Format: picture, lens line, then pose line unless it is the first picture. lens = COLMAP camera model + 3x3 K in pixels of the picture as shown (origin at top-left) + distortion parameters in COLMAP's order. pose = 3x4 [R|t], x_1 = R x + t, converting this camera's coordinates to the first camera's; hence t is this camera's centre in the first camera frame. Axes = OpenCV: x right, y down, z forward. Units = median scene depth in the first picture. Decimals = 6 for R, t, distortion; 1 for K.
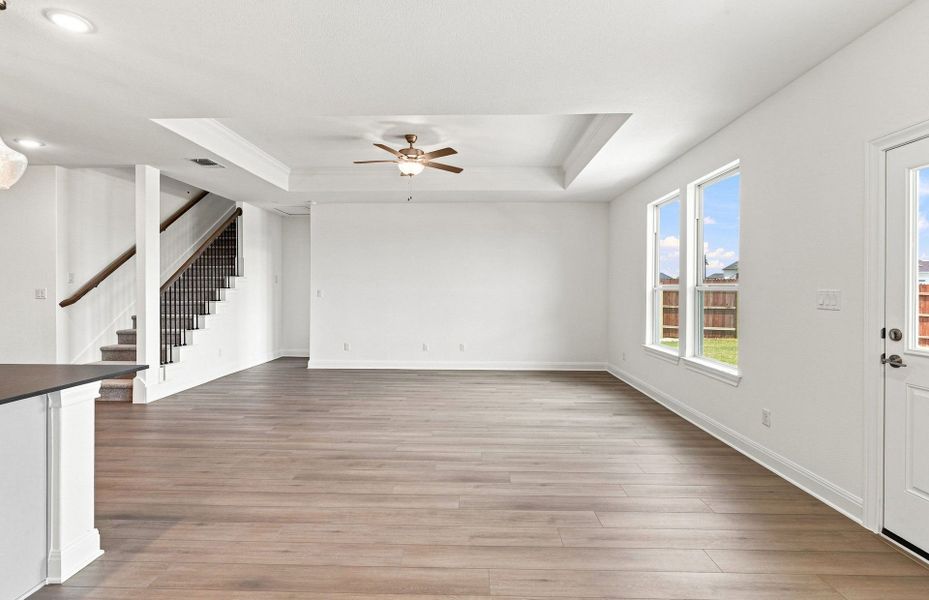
lens RADIAL K [[430.1, 0, 461.4], [0, 430.1, 293.6], [0, 0, 1]] dist [0.010026, 0.001623]
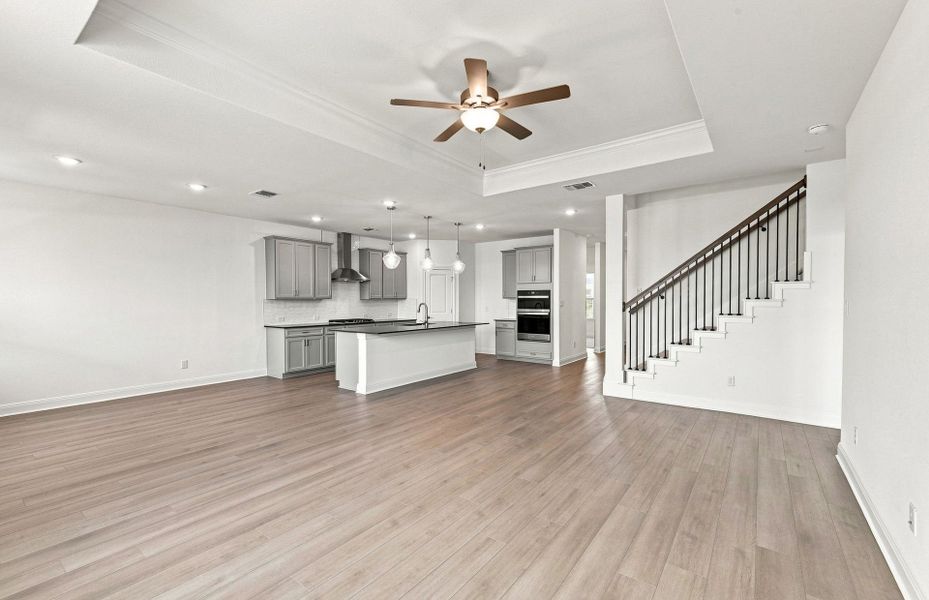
lens RADIAL K [[398.2, 0, 466.1], [0, 398.2, 306.7], [0, 0, 1]] dist [-0.000192, -0.000621]
pose [[-0.578615, 0.012996, -0.815497, 0.408998], [-0.003650, 0.999822, 0.018523, -0.011299], [0.815593, 0.013695, -0.578465, 1.364863]]
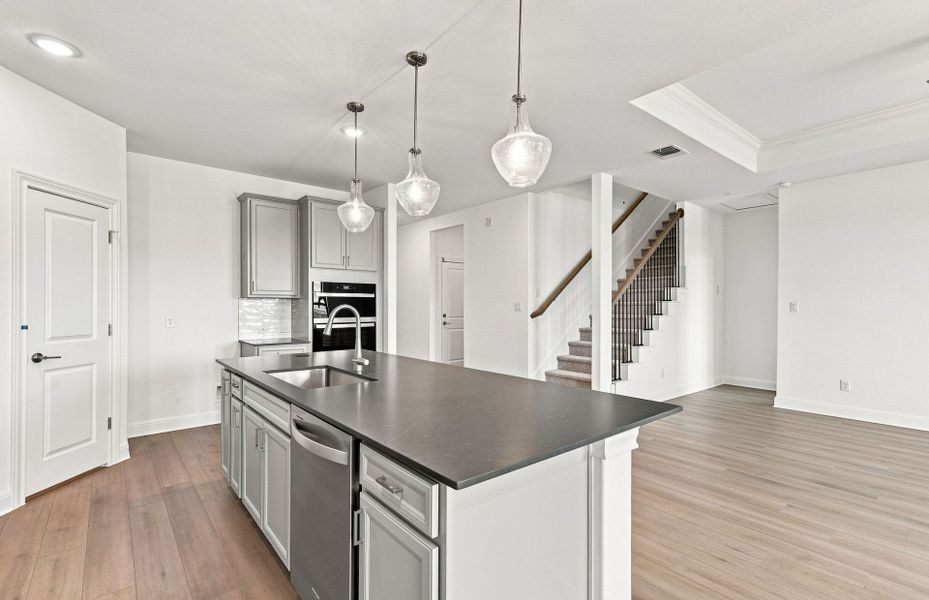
lens RADIAL K [[430.1, 0, 464.3], [0, 430.1, 304.2], [0, 0, 1]] dist [0.010026, 0.001623]
pose [[0.661300, -0.002633, -0.750117, -0.219859], [-0.005769, 0.999946, -0.008596, 0.005796], [0.750099, 0.010012, 0.661249, 0.144515]]
